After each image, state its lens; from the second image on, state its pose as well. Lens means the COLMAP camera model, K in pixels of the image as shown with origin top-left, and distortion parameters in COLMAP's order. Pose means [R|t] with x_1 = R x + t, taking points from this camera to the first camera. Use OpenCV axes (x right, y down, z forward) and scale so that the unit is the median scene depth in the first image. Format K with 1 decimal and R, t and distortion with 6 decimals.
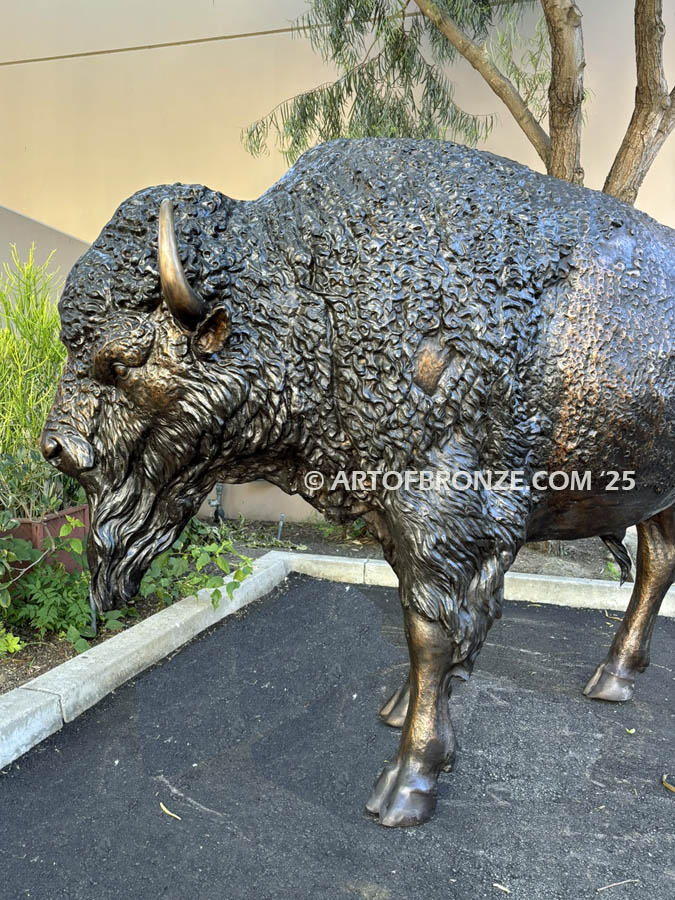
lens RADIAL K [[825.1, 0, 262.0], [0, 825.1, 374.8], [0, 0, 1]] dist [0.023016, 0.006214]
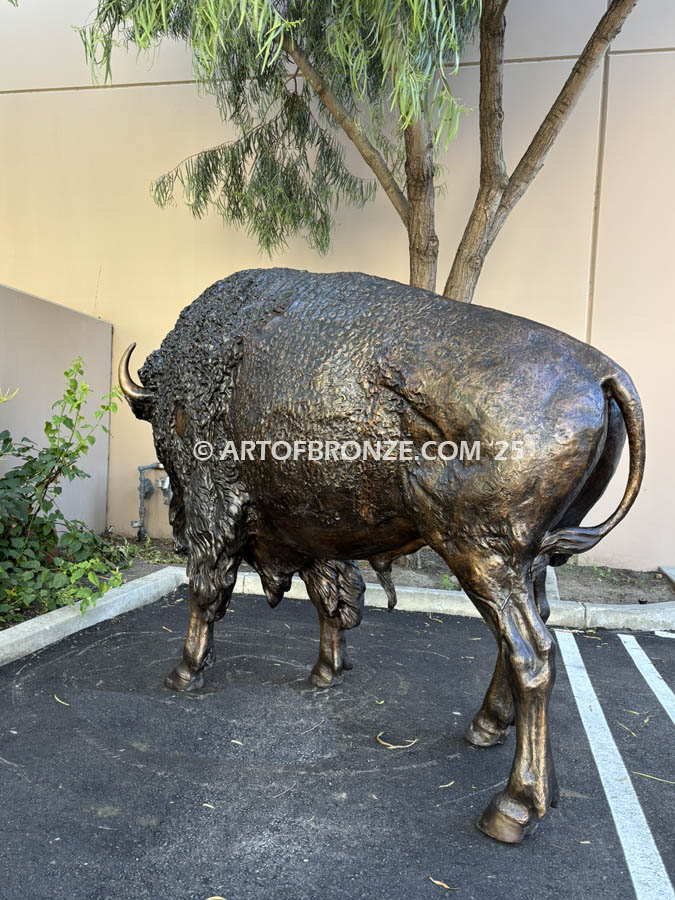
lens RADIAL K [[787.8, 0, 319.3], [0, 787.8, 478.4], [0, 0, 1]] dist [0.028598, 0.015721]
pose [[0.996158, 0.010233, 0.086976, 0.215264], [-0.018896, 0.994871, 0.099374, -0.036339], [-0.085513, -0.100636, 0.991242, -0.160784]]
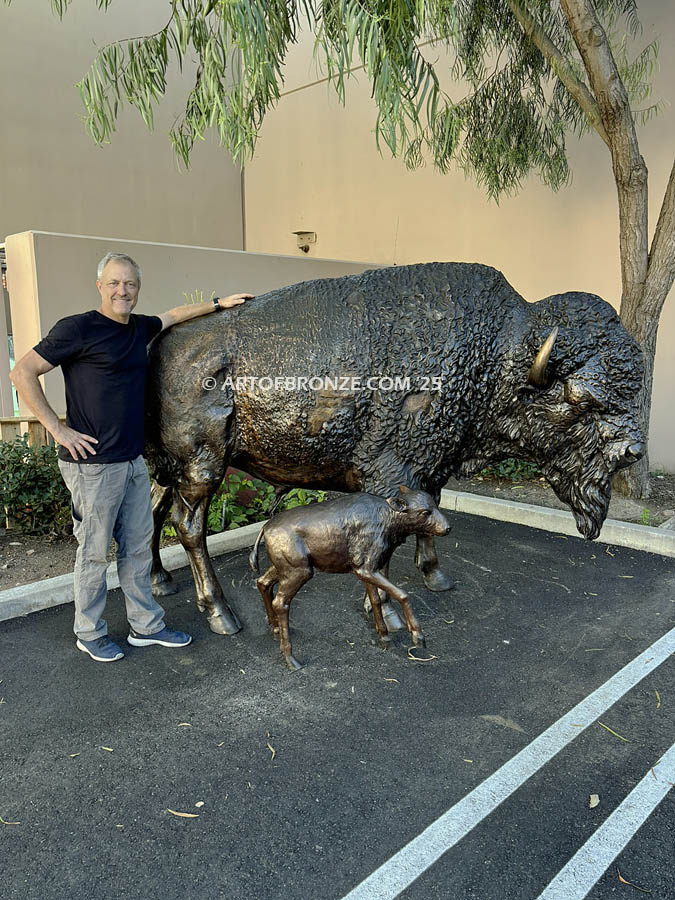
lens RADIAL K [[718.4, 0, 309.0], [0, 718.4, 468.6], [0, 0, 1]] dist [0.068850, -0.073455]
pose [[0.881061, 0.050224, -0.470328, 0.759529], [0.063732, 0.972674, 0.223256, -0.160546], [0.468689, -0.226677, 0.853785, -0.207333]]
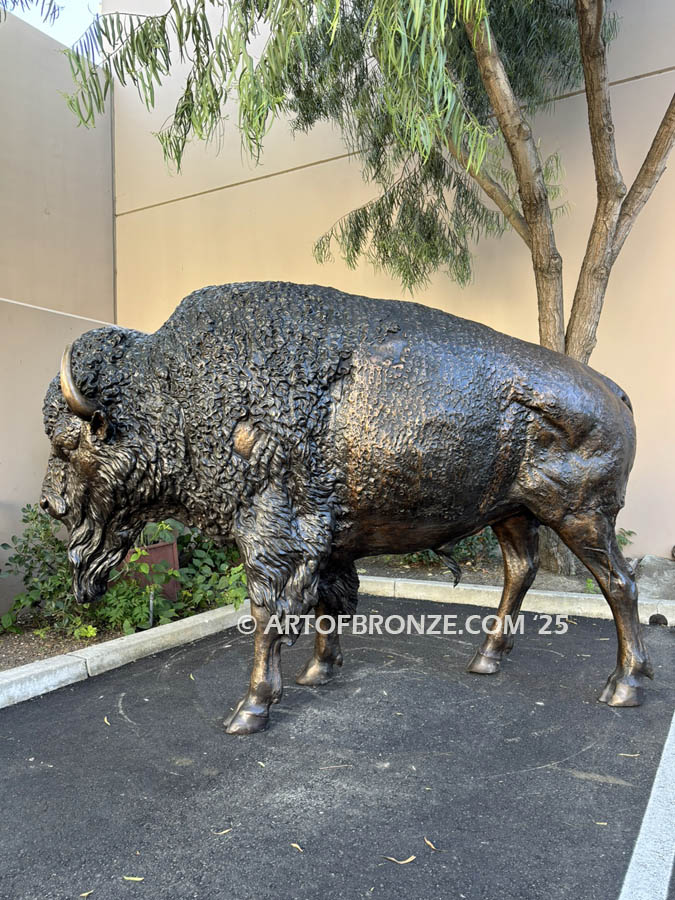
lens RADIAL K [[723.6, 0, 329.5], [0, 723.6, 477.2], [0, 0, 1]] dist [0.035240, -0.001455]
pose [[0.975334, -0.039488, -0.217176, 0.448954], [0.052967, 0.996991, 0.056595, -0.007416], [0.214287, -0.066702, 0.974491, -0.187578]]
